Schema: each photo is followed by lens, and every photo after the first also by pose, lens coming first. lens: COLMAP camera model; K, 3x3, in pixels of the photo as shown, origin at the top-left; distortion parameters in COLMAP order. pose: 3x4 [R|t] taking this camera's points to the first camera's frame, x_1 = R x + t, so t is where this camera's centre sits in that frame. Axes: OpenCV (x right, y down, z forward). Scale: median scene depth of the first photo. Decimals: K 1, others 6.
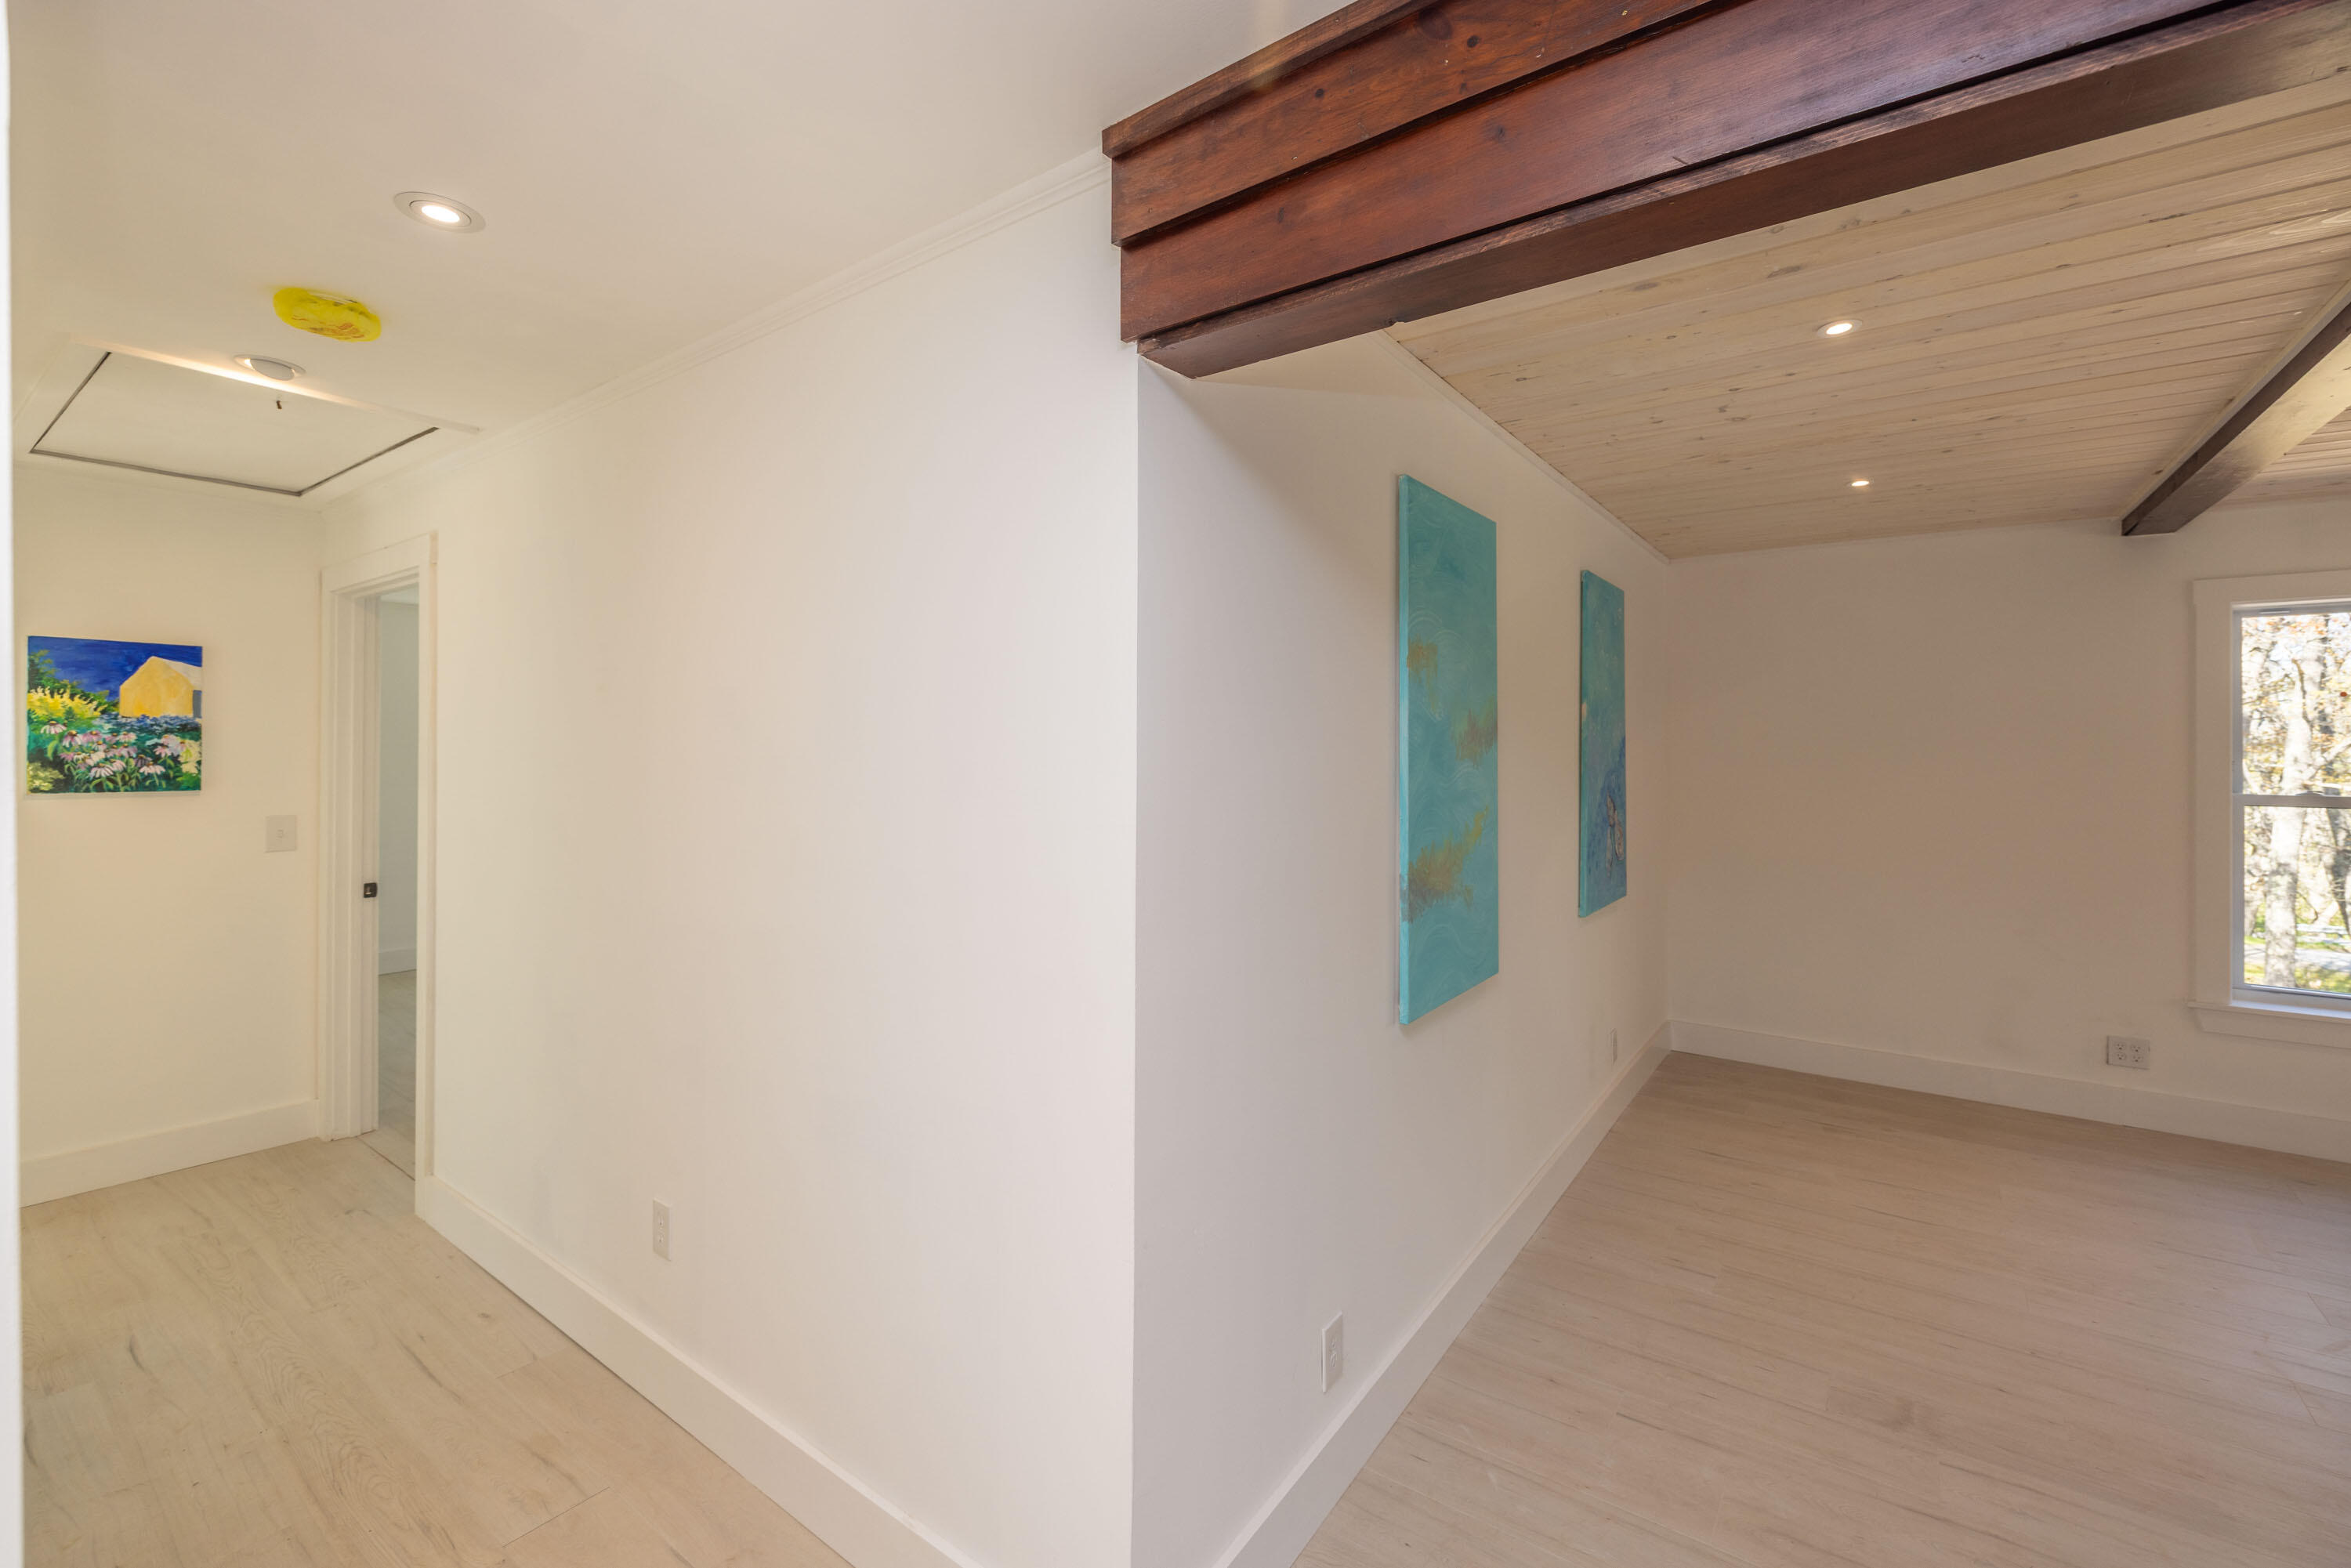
lens RADIAL K [[1009.7, 0, 1150.9], [0, 1009.7, 743.0], [0, 0, 1]] dist [-0.000160, 0.001502]
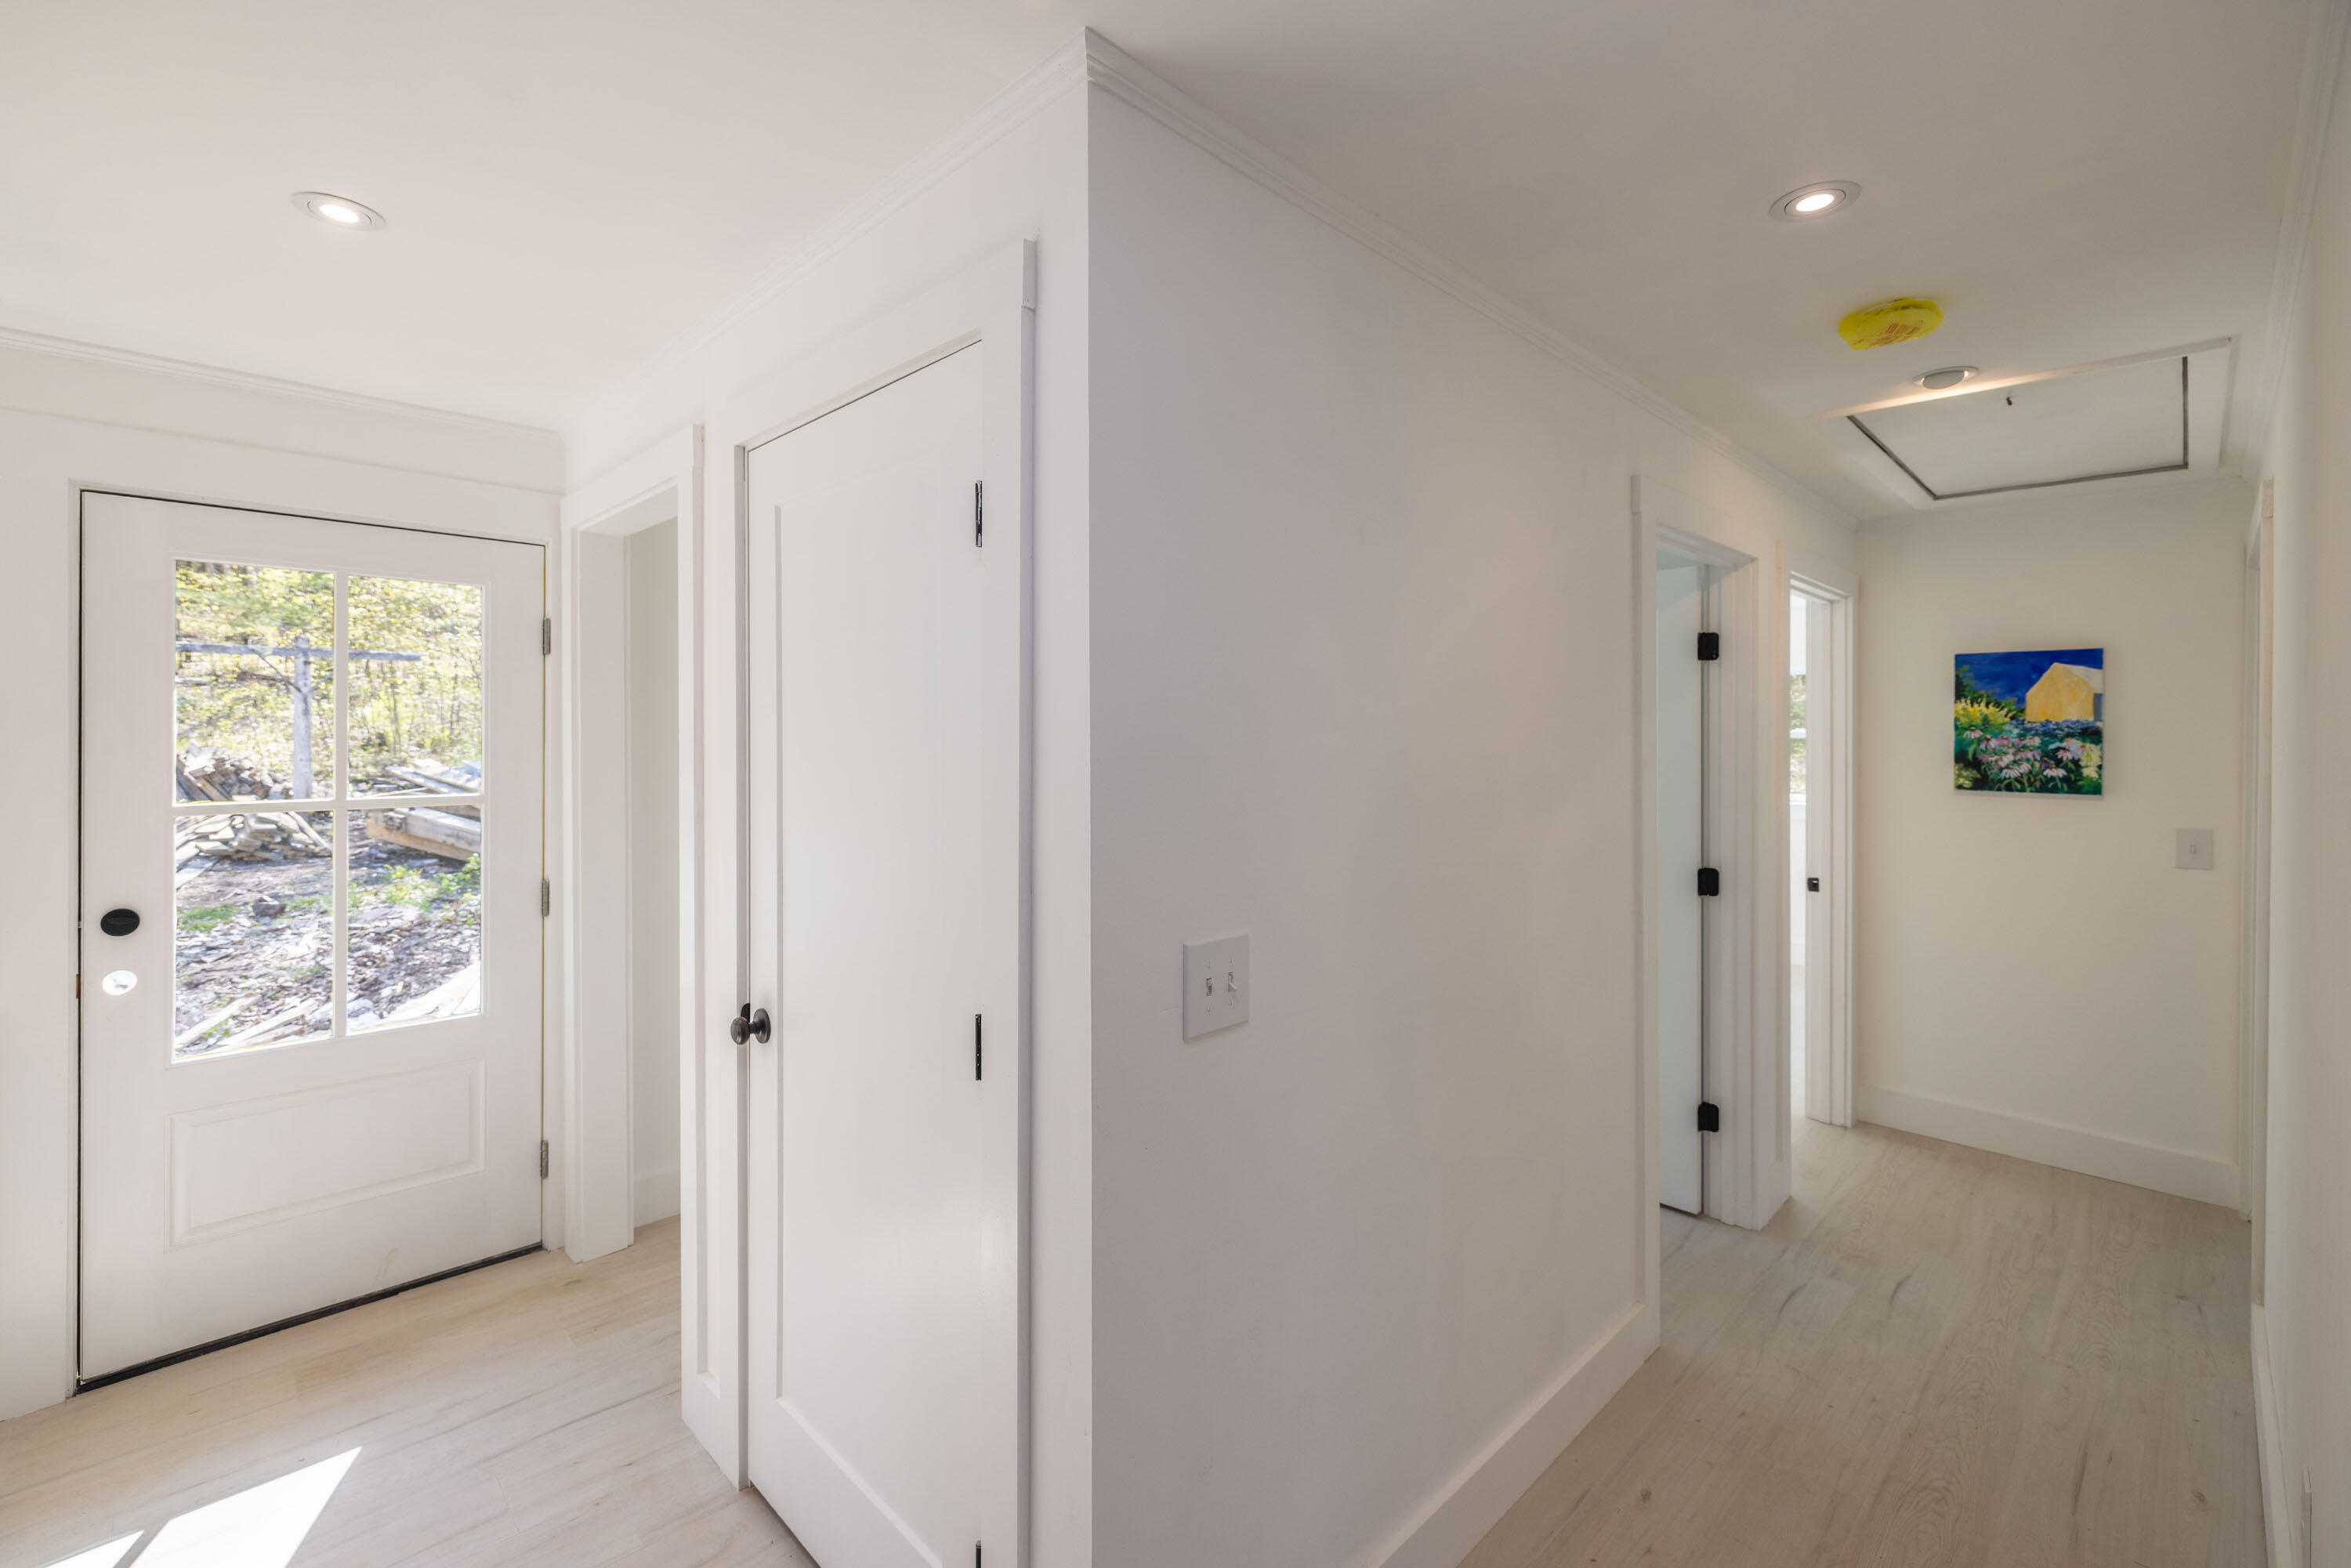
lens RADIAL K [[1009.7, 0, 1166.4], [0, 1009.7, 740.3], [0, 0, 1]] dist [-0.000160, 0.001502]
pose [[-0.144906, 0.000549, -0.989445, 0.167547], [-0.001136, 0.999999, 0.000721, -0.006343], [0.989445, 0.001229, -0.144906, 0.258562]]
